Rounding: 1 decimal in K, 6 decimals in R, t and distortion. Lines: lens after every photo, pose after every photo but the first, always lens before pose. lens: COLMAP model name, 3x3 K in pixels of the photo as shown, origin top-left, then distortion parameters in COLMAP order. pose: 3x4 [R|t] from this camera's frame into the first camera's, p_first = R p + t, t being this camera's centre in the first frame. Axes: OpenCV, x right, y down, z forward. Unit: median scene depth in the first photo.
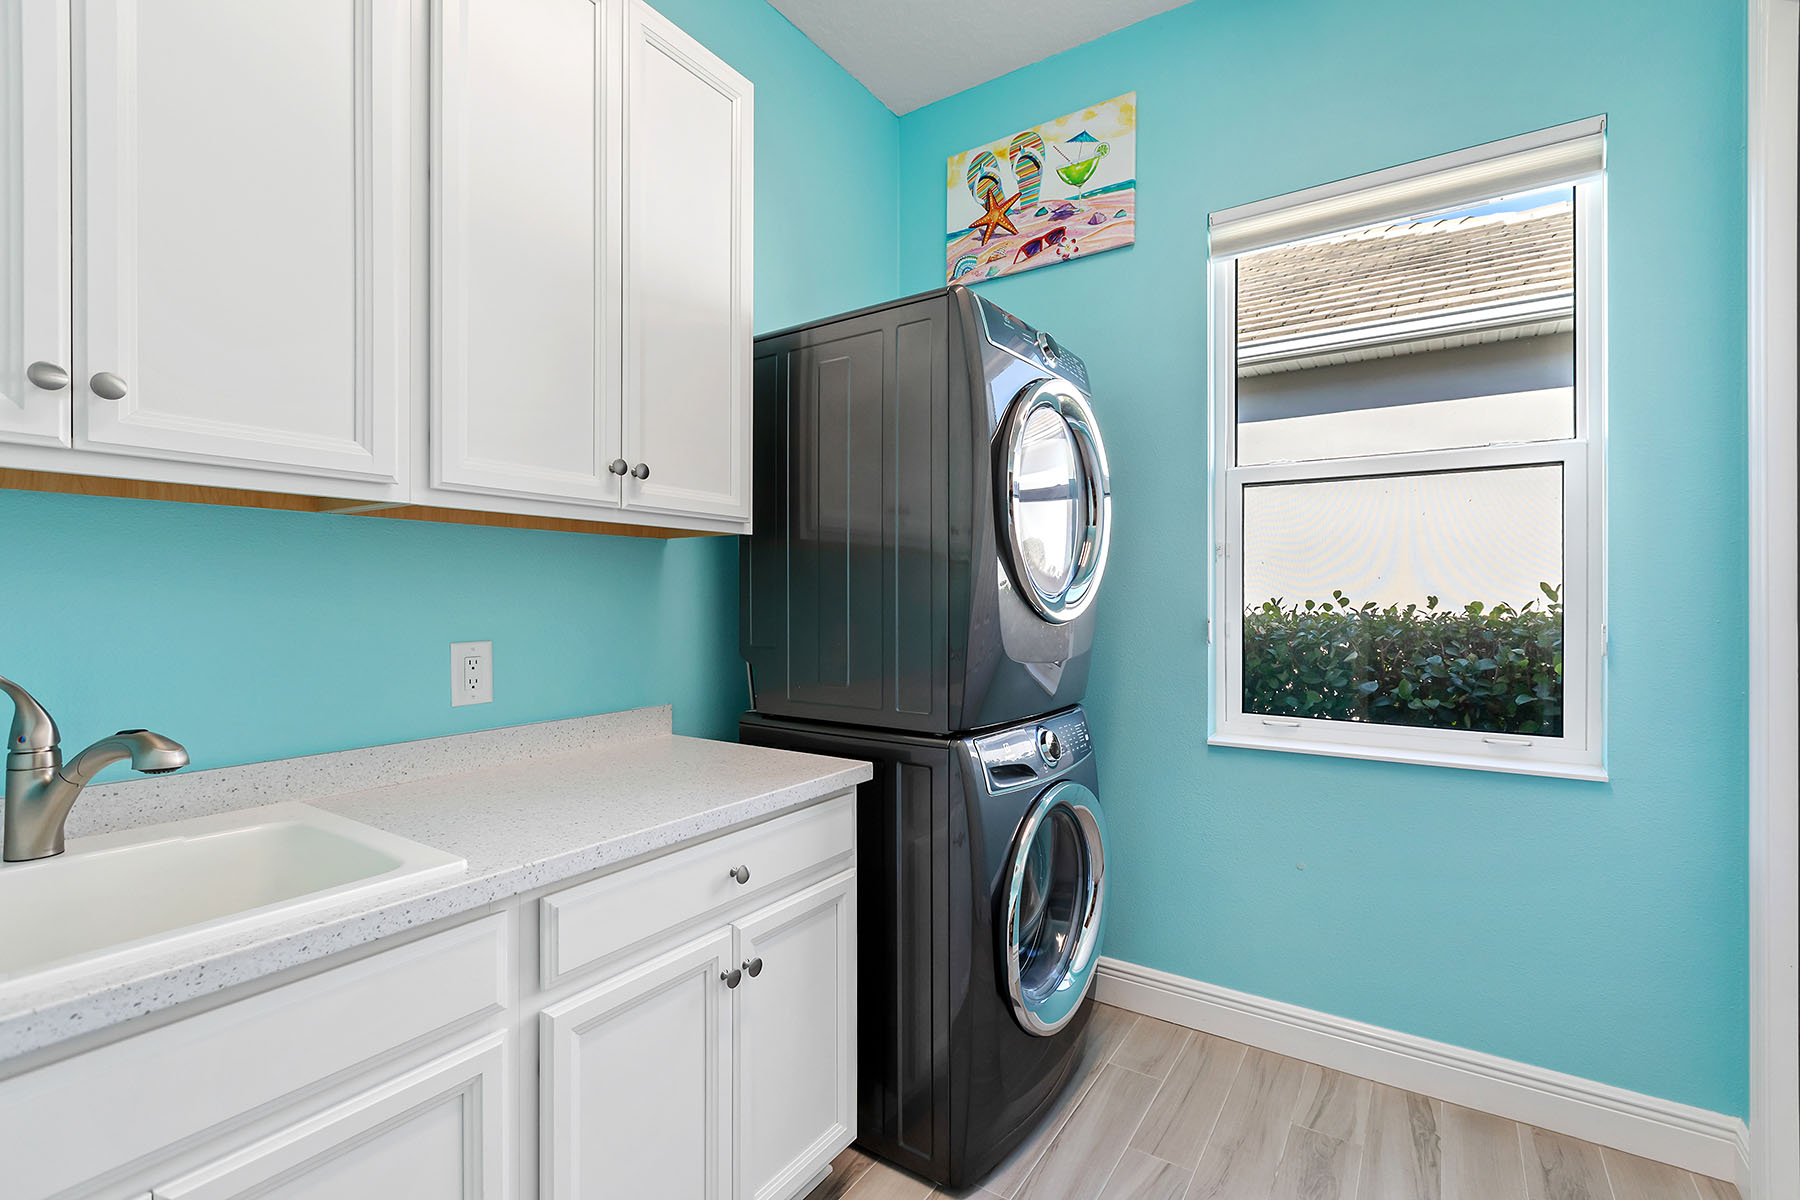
lens RADIAL K [[800.3, 0, 907.5], [0, 800.3, 589.8], [0, 0, 1]] dist [0.001168, 0.000071]
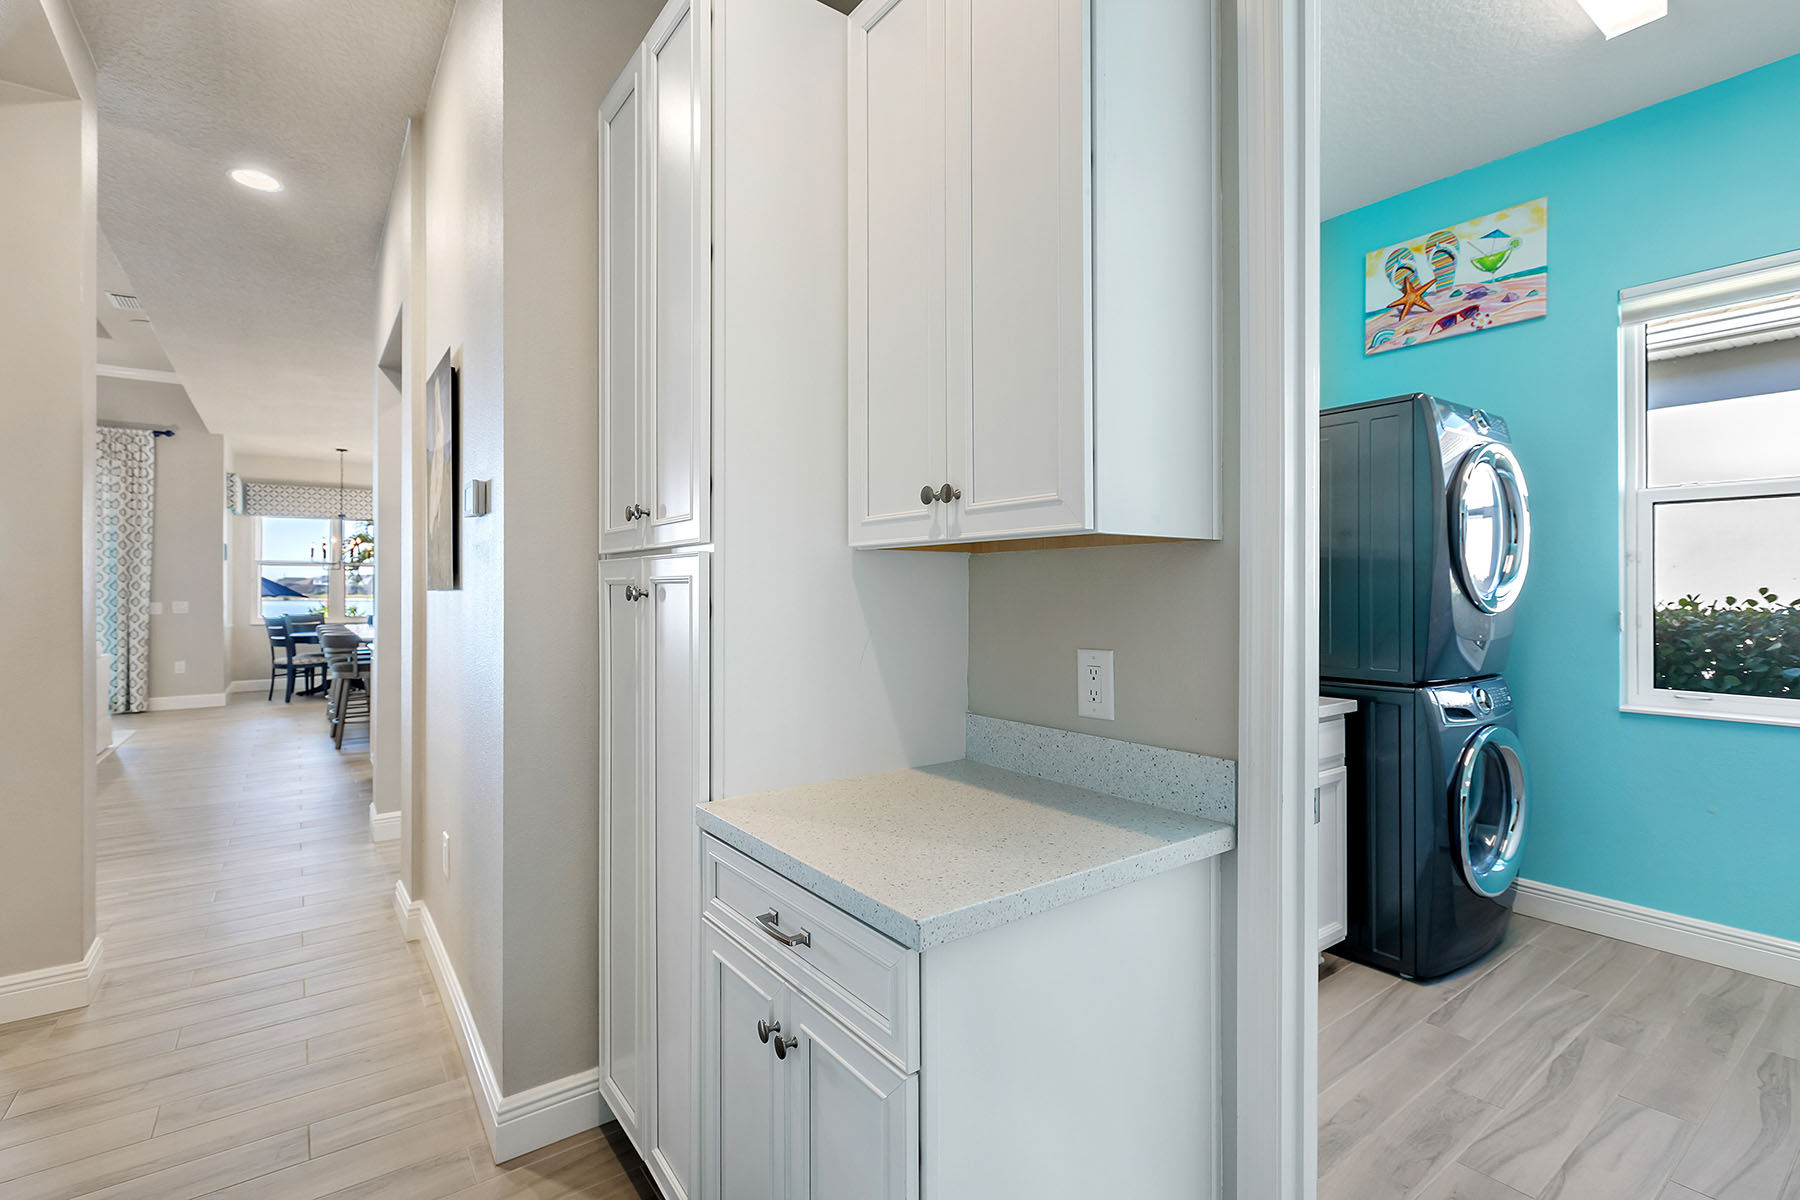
lens RADIAL K [[813.8, 0, 893.7], [0, 813.8, 585.8], [0, 0, 1]] dist [0.000436, -0.003608]
pose [[0.937139, -0.002712, -0.348947, -0.229287], [0.003373, 0.999993, 0.001288, -0.008800], [0.348941, -0.002384, 0.937142, -0.548974]]
